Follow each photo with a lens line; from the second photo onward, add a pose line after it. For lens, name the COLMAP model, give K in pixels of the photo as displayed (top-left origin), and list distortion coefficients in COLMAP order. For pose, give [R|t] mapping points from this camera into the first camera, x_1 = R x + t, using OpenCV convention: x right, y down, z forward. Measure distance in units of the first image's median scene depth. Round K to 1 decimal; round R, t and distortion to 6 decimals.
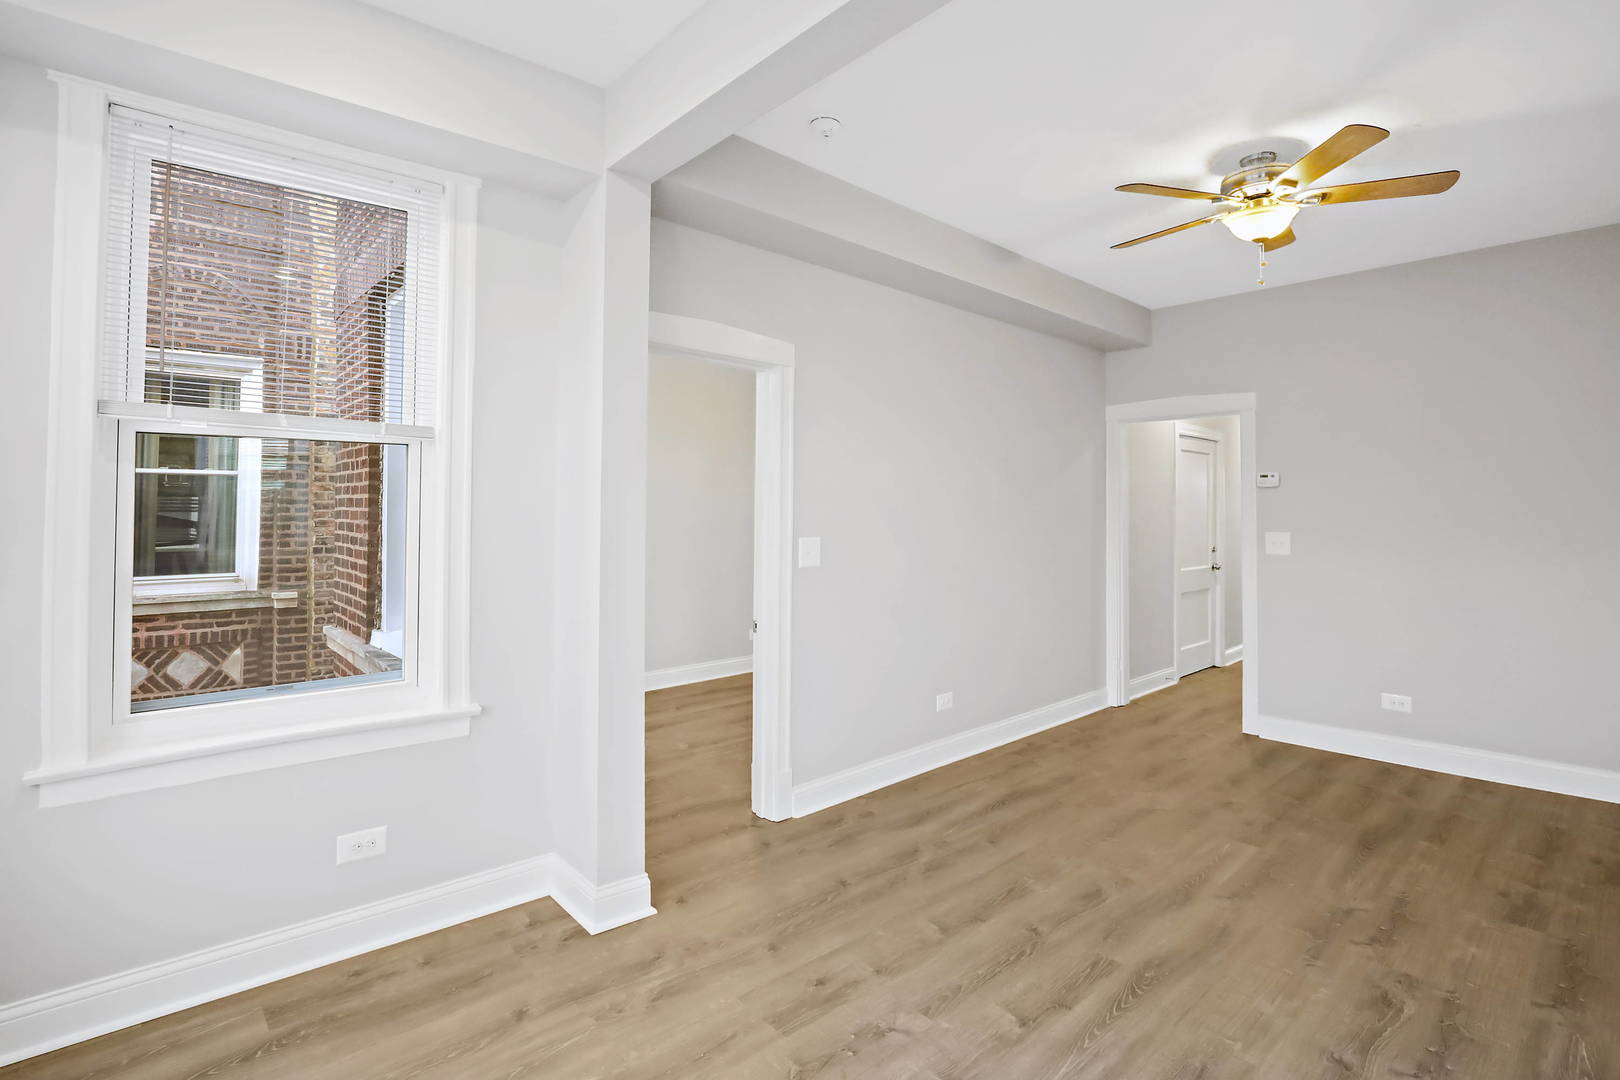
lens RADIAL K [[765.0, 0, 808.0], [0, 765.0, 498.3], [0, 0, 1]] dist [-0.026558, 0.001873]
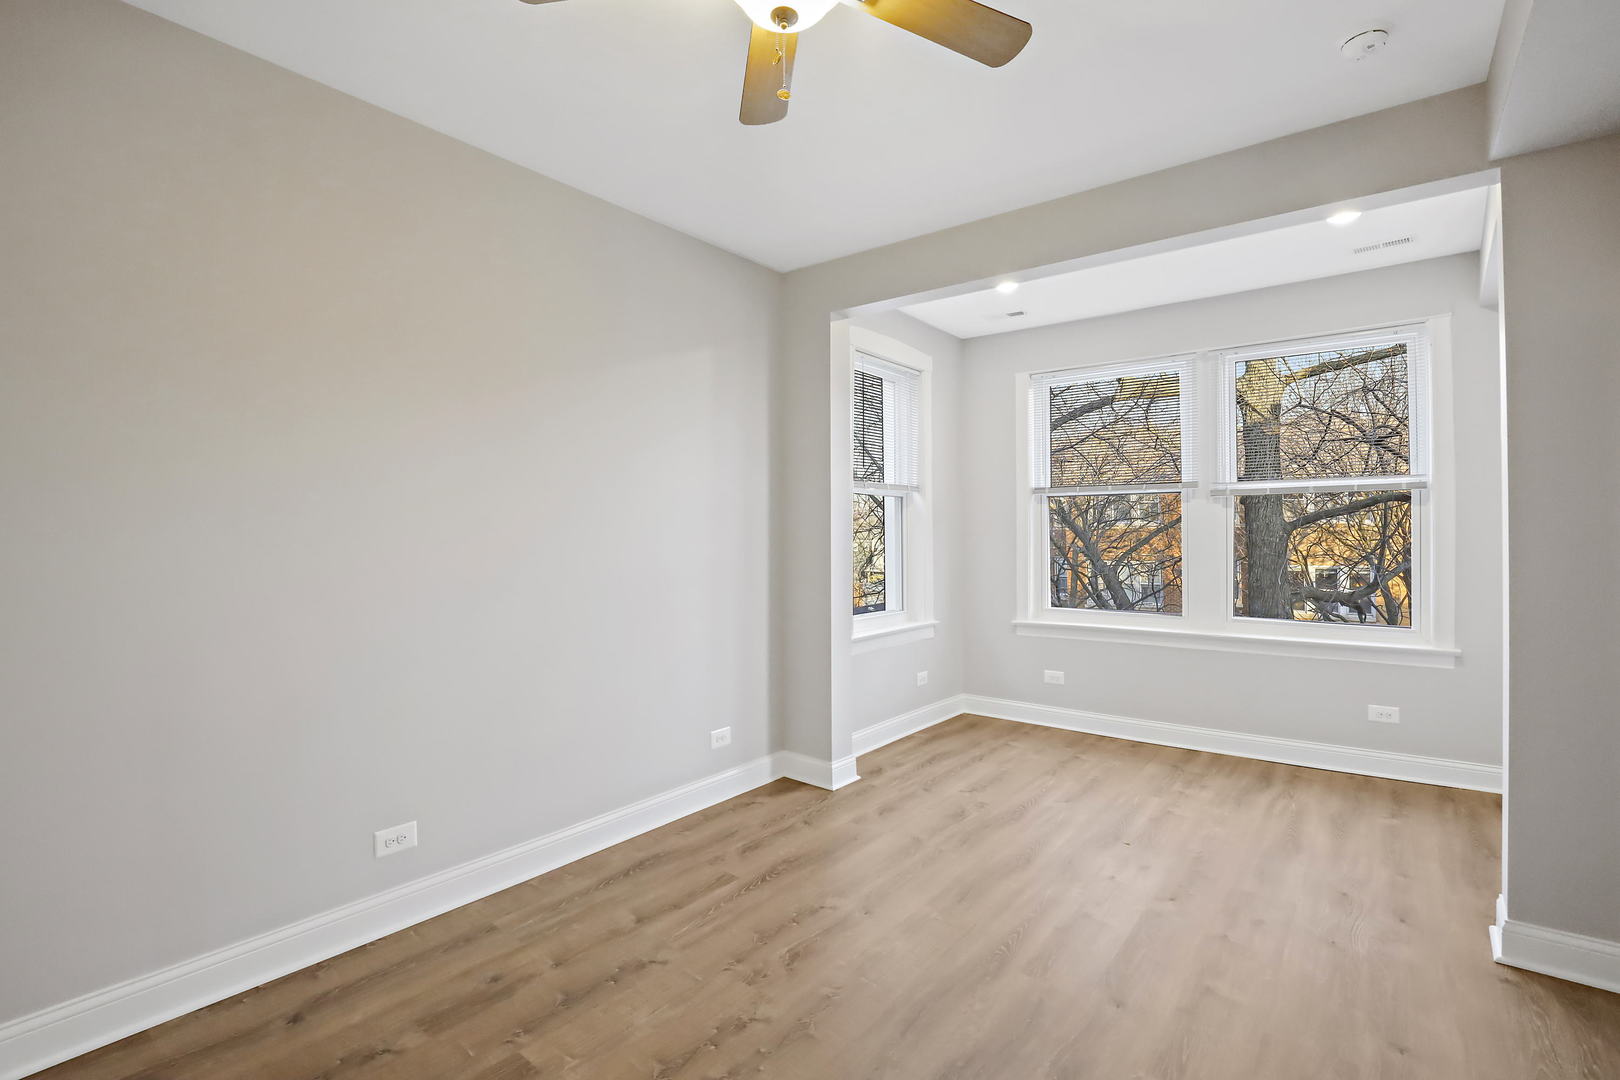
lens RADIAL K [[750.7, 0, 812.4], [0, 750.7, 528.2], [0, 0, 1]] dist [-0.033801, 0.006179]
pose [[-0.984628, -0.002747, -0.174642, 0.720775], [-0.000224, 0.999895, -0.014465, 0.030552], [0.174663, -0.014204, -0.984526, 1.614577]]
